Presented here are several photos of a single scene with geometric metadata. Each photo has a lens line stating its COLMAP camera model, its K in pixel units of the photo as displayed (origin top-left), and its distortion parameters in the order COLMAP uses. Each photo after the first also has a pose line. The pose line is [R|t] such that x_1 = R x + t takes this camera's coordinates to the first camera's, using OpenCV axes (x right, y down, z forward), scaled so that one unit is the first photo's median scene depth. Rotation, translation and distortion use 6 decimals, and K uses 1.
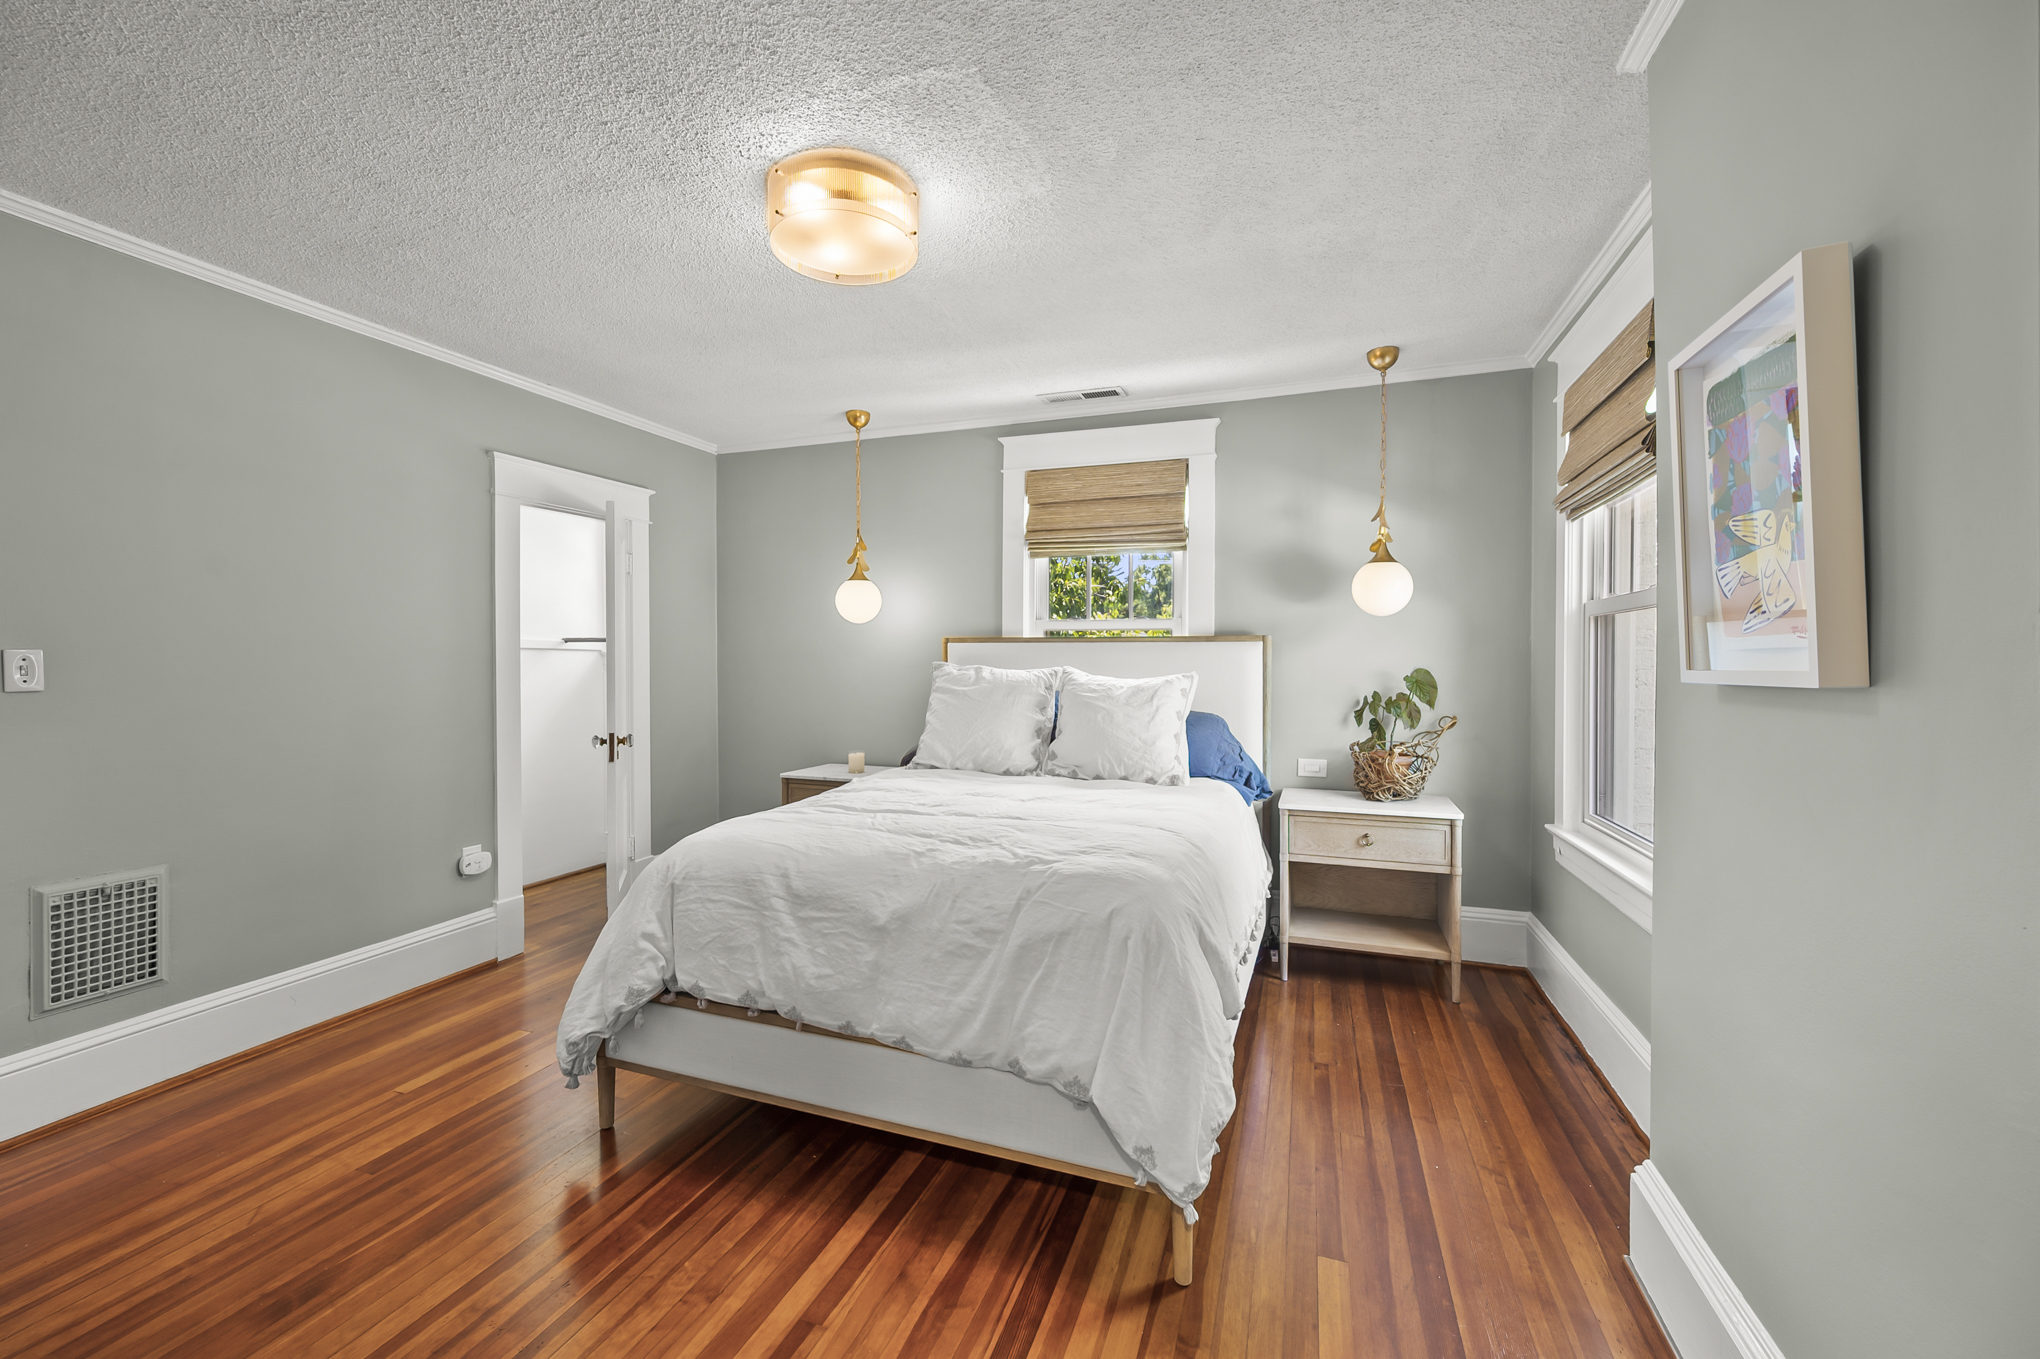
lens RADIAL K [[793.9, 0, 1027.0], [0, 793.9, 685.3], [0, 0, 1]] dist [-0.001305, -0.000048]
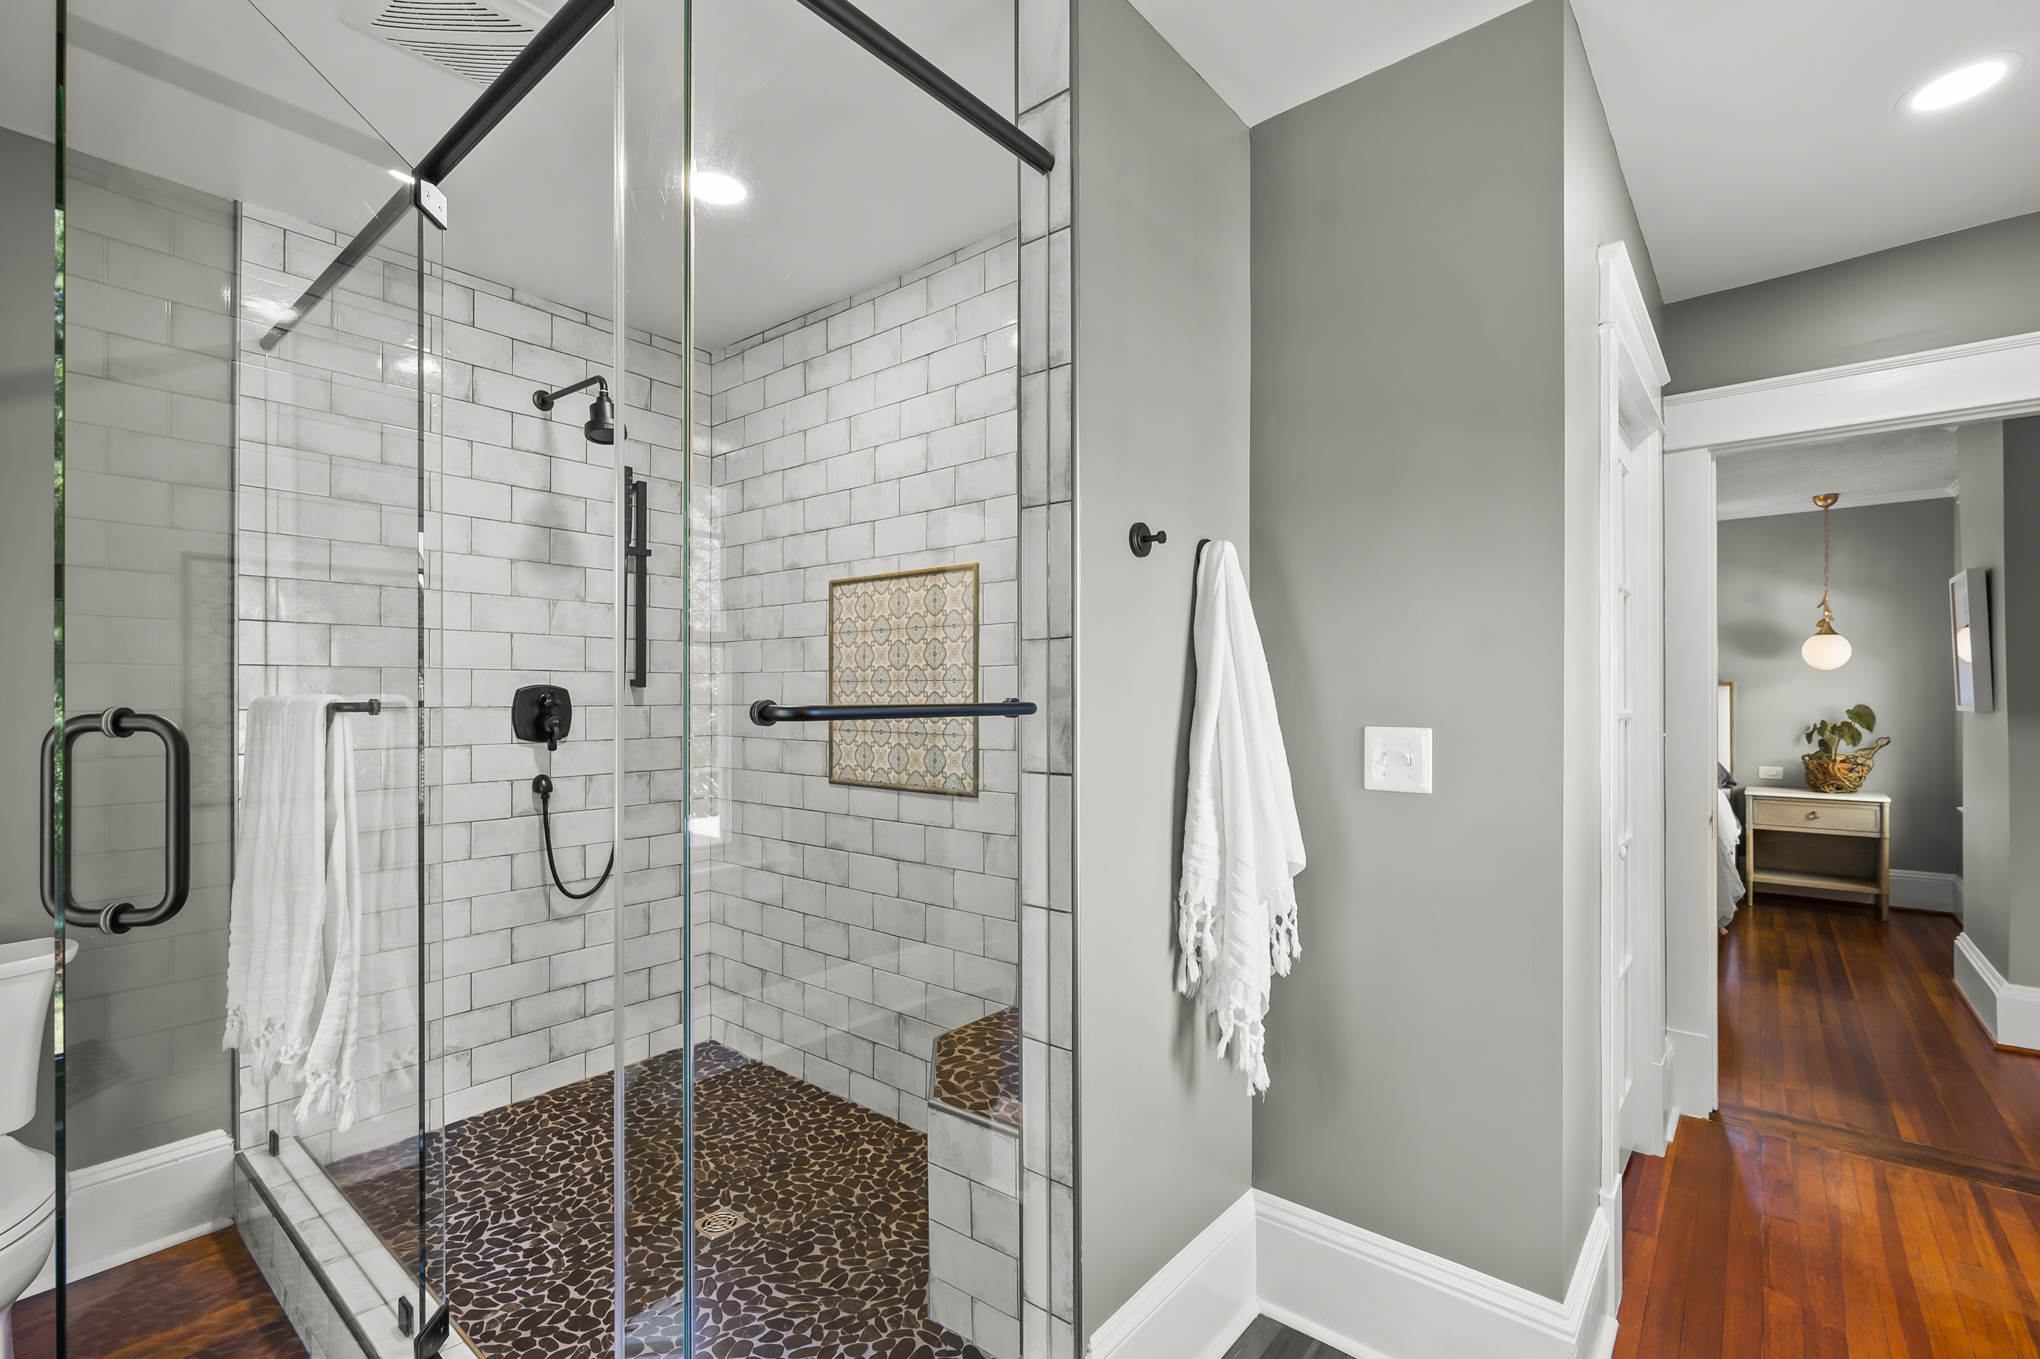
lens RADIAL K [[907.3, 0, 1020.3], [0, 907.3, 705.4], [0, 0, 1]] dist [0.000205, 0.000120]
pose [[0.941037, -0.000238, -0.338305, -0.405483], [-0.006311, 0.999813, -0.018259, 0.020932], [0.338246, 0.019317, 0.940859, -1.124984]]
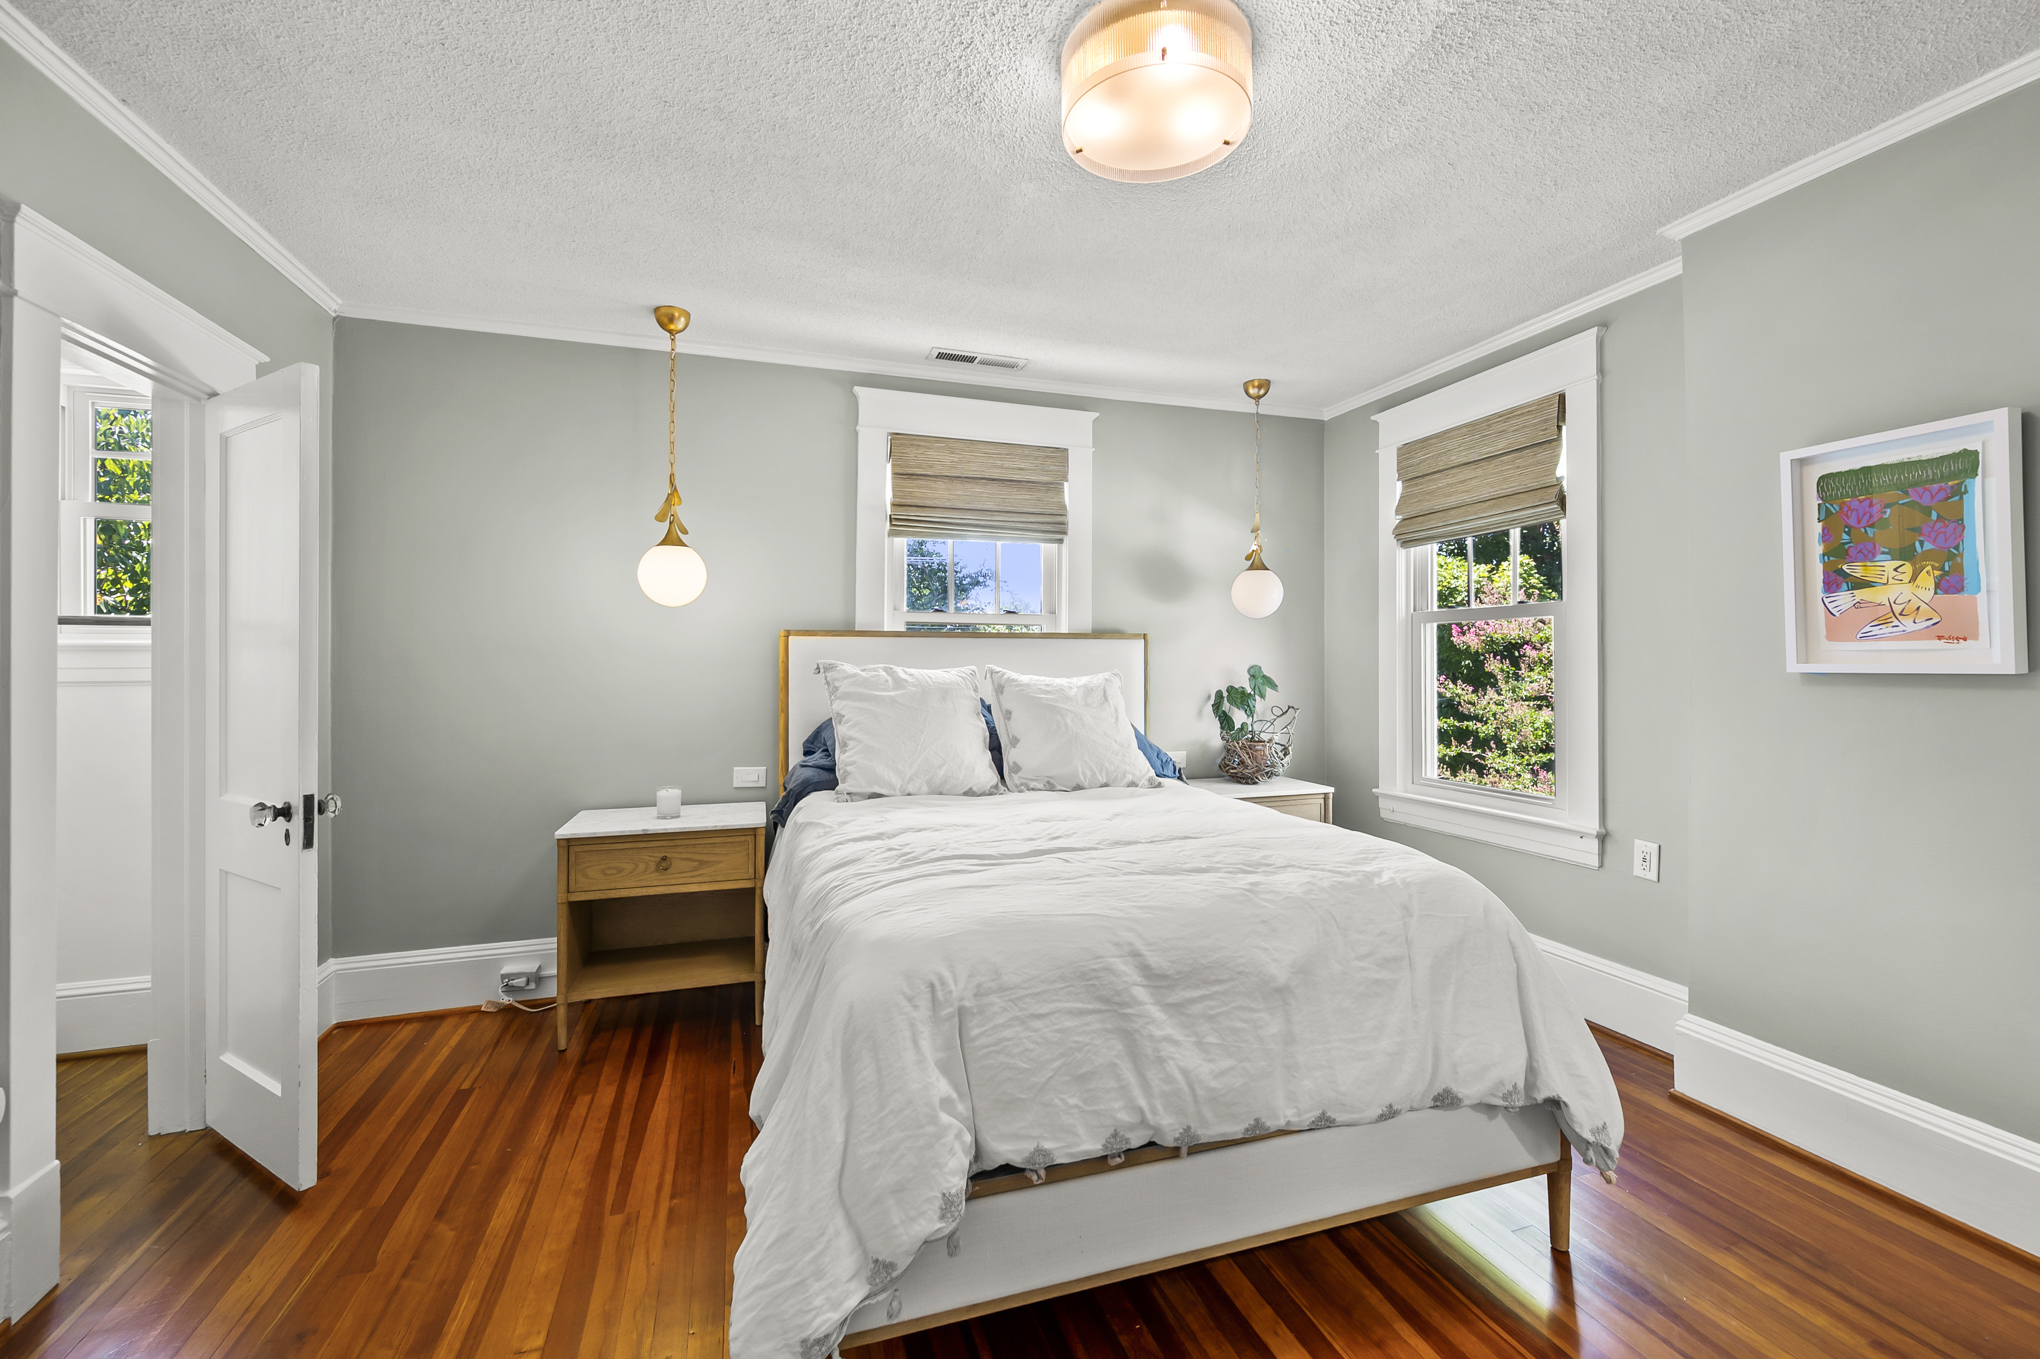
lens RADIAL K [[823.6, 0, 1012.5], [0, 823.6, 673.8], [0, 0, 1]] dist [-0.000946, 0.000022]
pose [[0.790011, -0.011748, 0.612980, -0.532875], [0.020001, 0.999778, -0.006617, -0.008511], [-0.612767, 0.017488, 0.790070, 0.292339]]
